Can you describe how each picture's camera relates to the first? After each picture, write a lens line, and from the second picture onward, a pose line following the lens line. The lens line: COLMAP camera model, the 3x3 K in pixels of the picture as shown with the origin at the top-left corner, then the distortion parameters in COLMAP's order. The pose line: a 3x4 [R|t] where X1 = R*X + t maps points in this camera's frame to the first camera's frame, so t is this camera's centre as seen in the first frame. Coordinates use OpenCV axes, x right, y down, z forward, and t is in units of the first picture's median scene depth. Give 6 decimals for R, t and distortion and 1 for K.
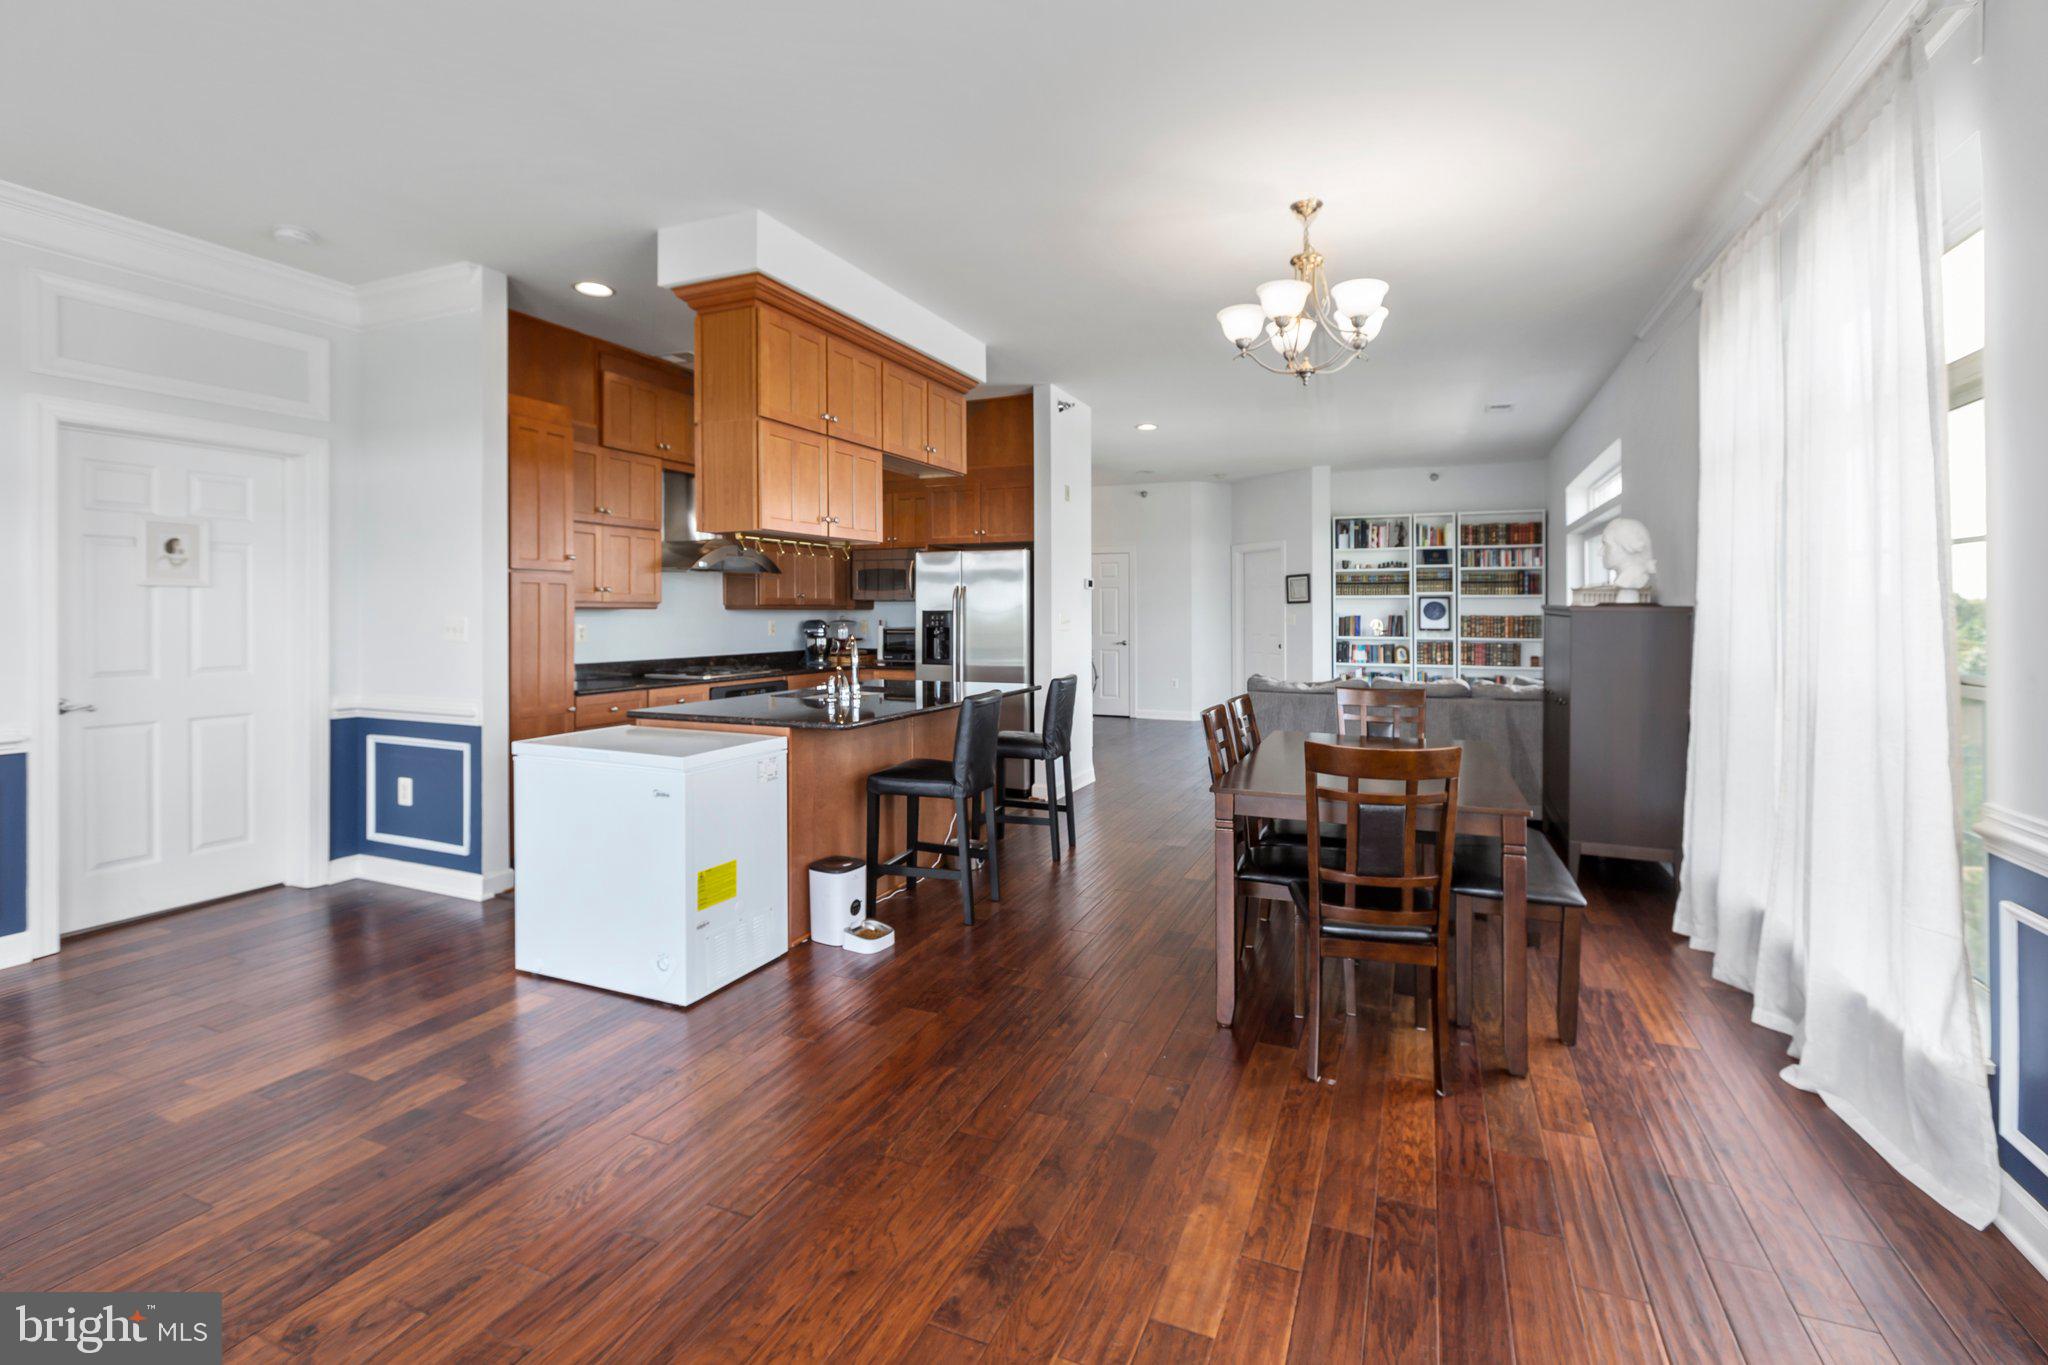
lens RADIAL K [[918.3, 0, 990.1], [0, 918.3, 620.0], [0, 0, 1]] dist [0.001780, -0.000604]
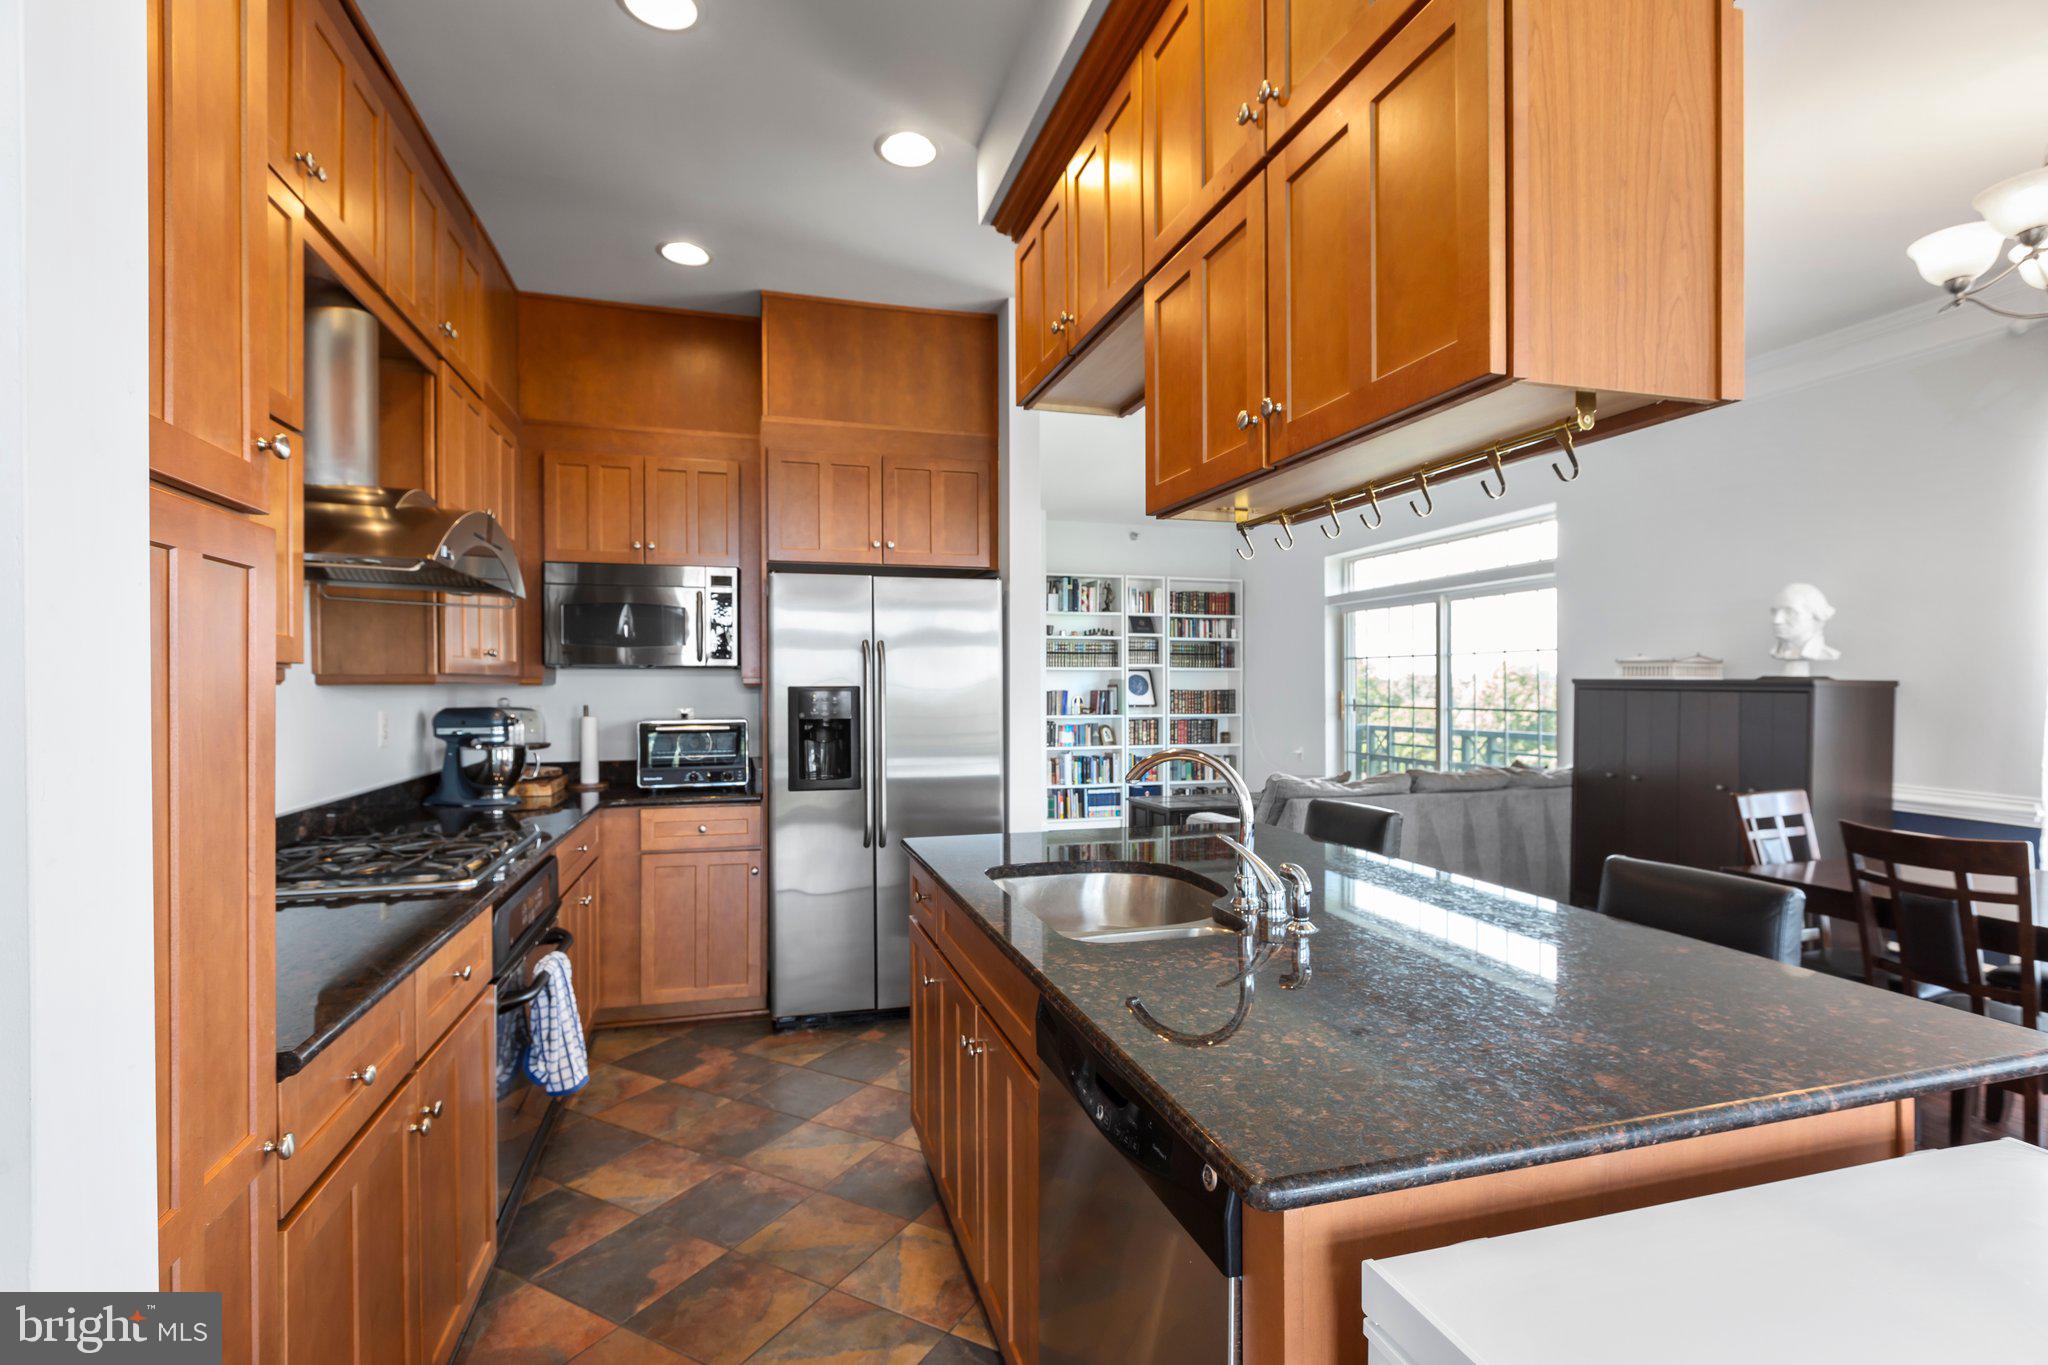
lens RADIAL K [[978.8, 0, 1023.1], [0, 978.8, 686.4], [0, 0, 1]] dist [0.003048, 0.000202]
pose [[0.752851, -0.001760, 0.658189, -0.236328], [0.006419, 0.999968, -0.004668, -0.004816], [-0.658160, 0.007740, 0.752838, 0.357255]]
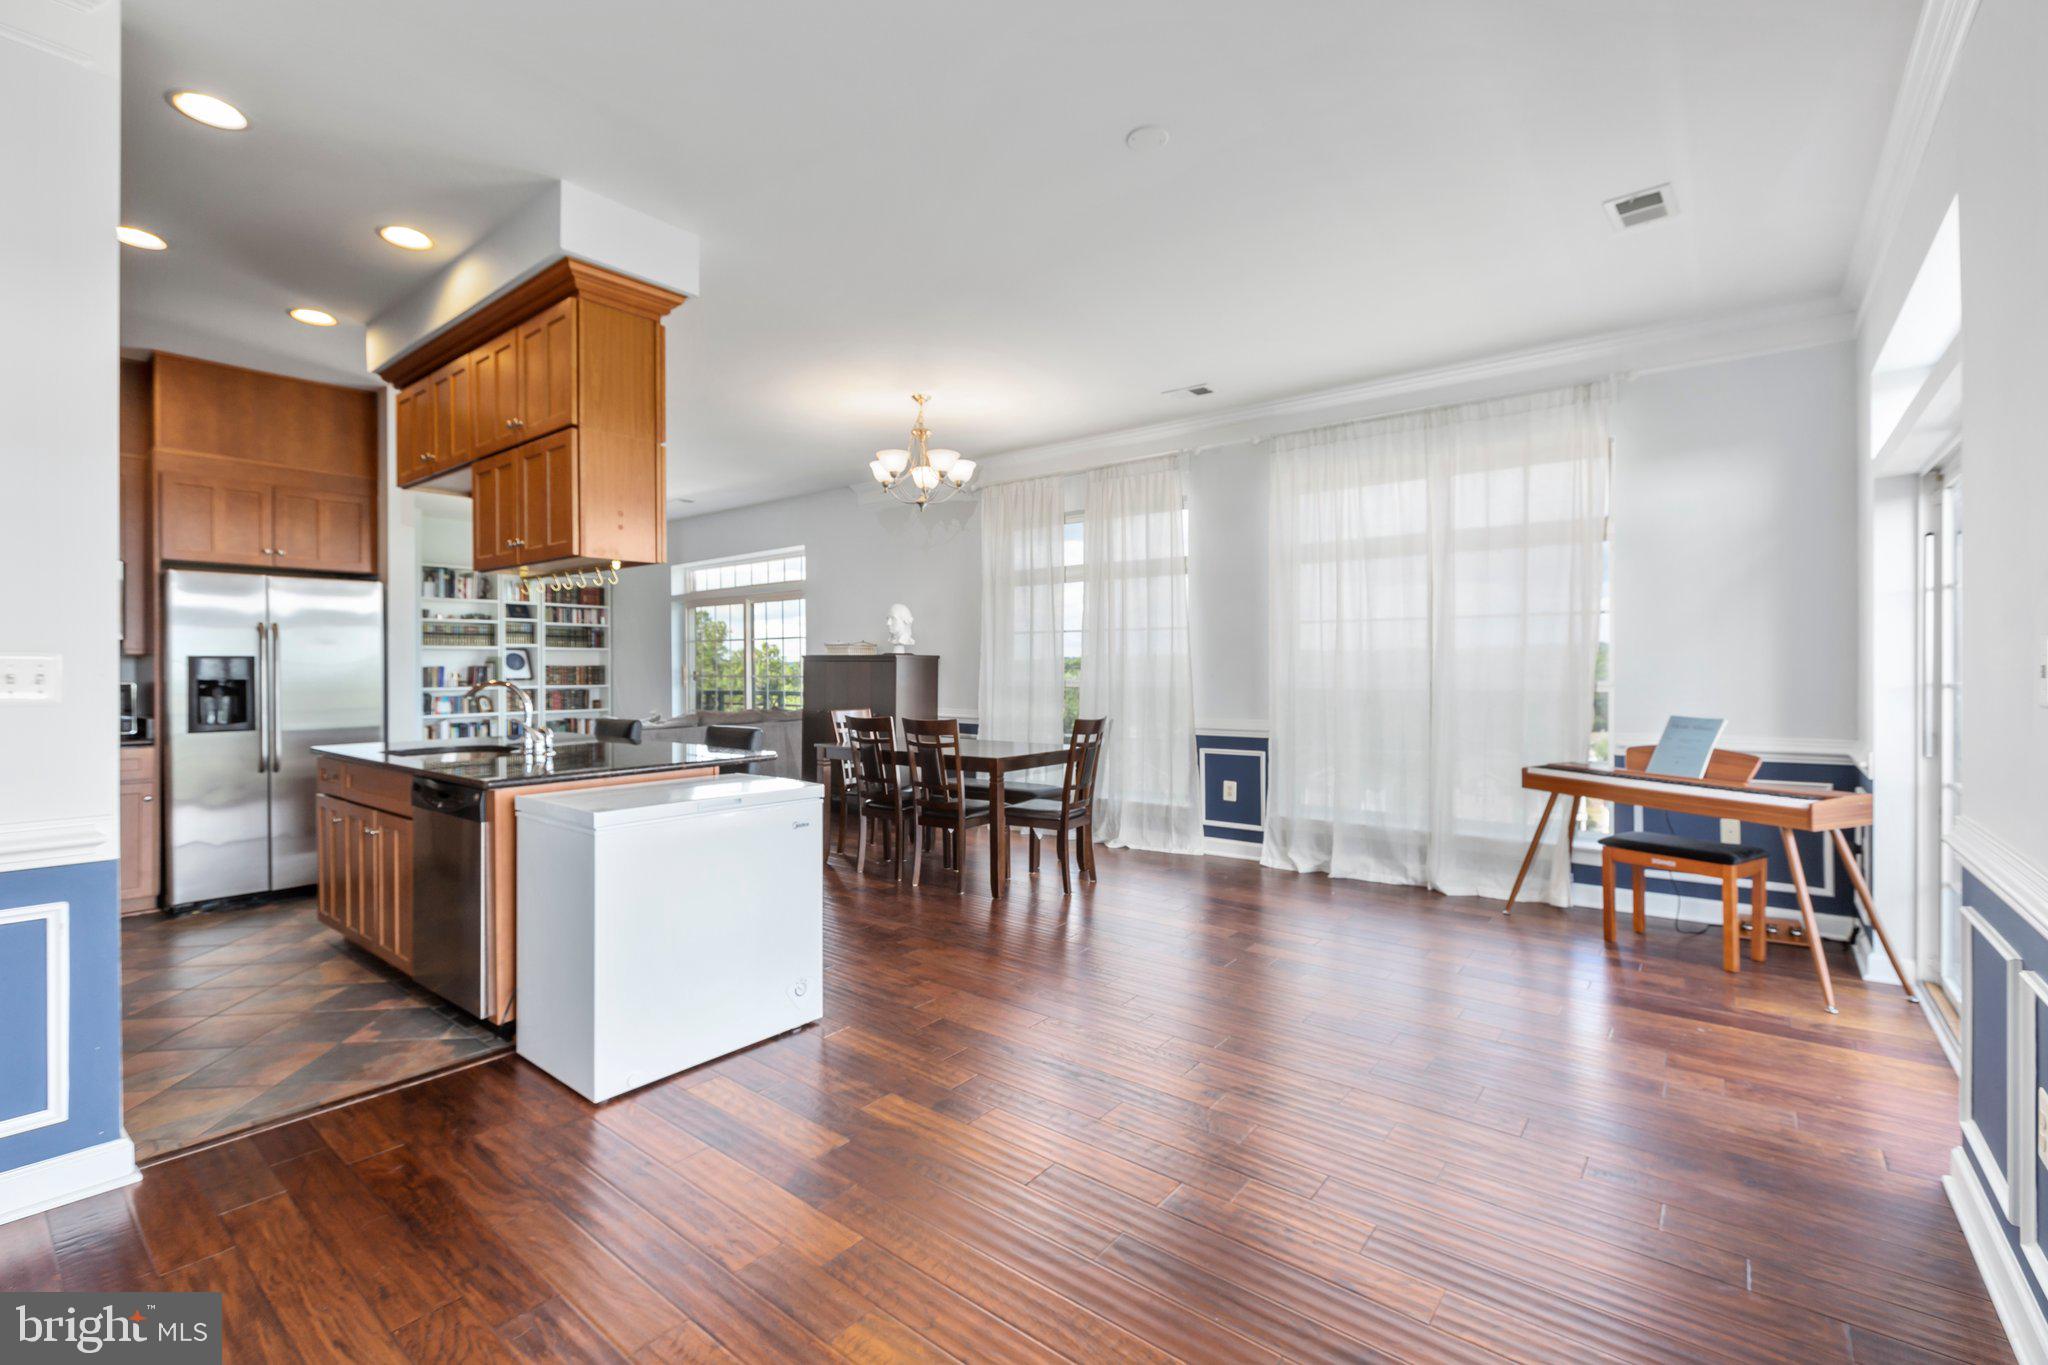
lens RADIAL K [[918.3, 0, 1035.9], [0, 918.3, 663.9], [0, 0, 1]] dist [0.001780, -0.000604]
pose [[0.239971, 0.001203, 0.970779, -0.416942], [0.012070, 0.999918, -0.004223, 0.004653], [-0.970705, 0.012730, 0.239937, 0.155964]]
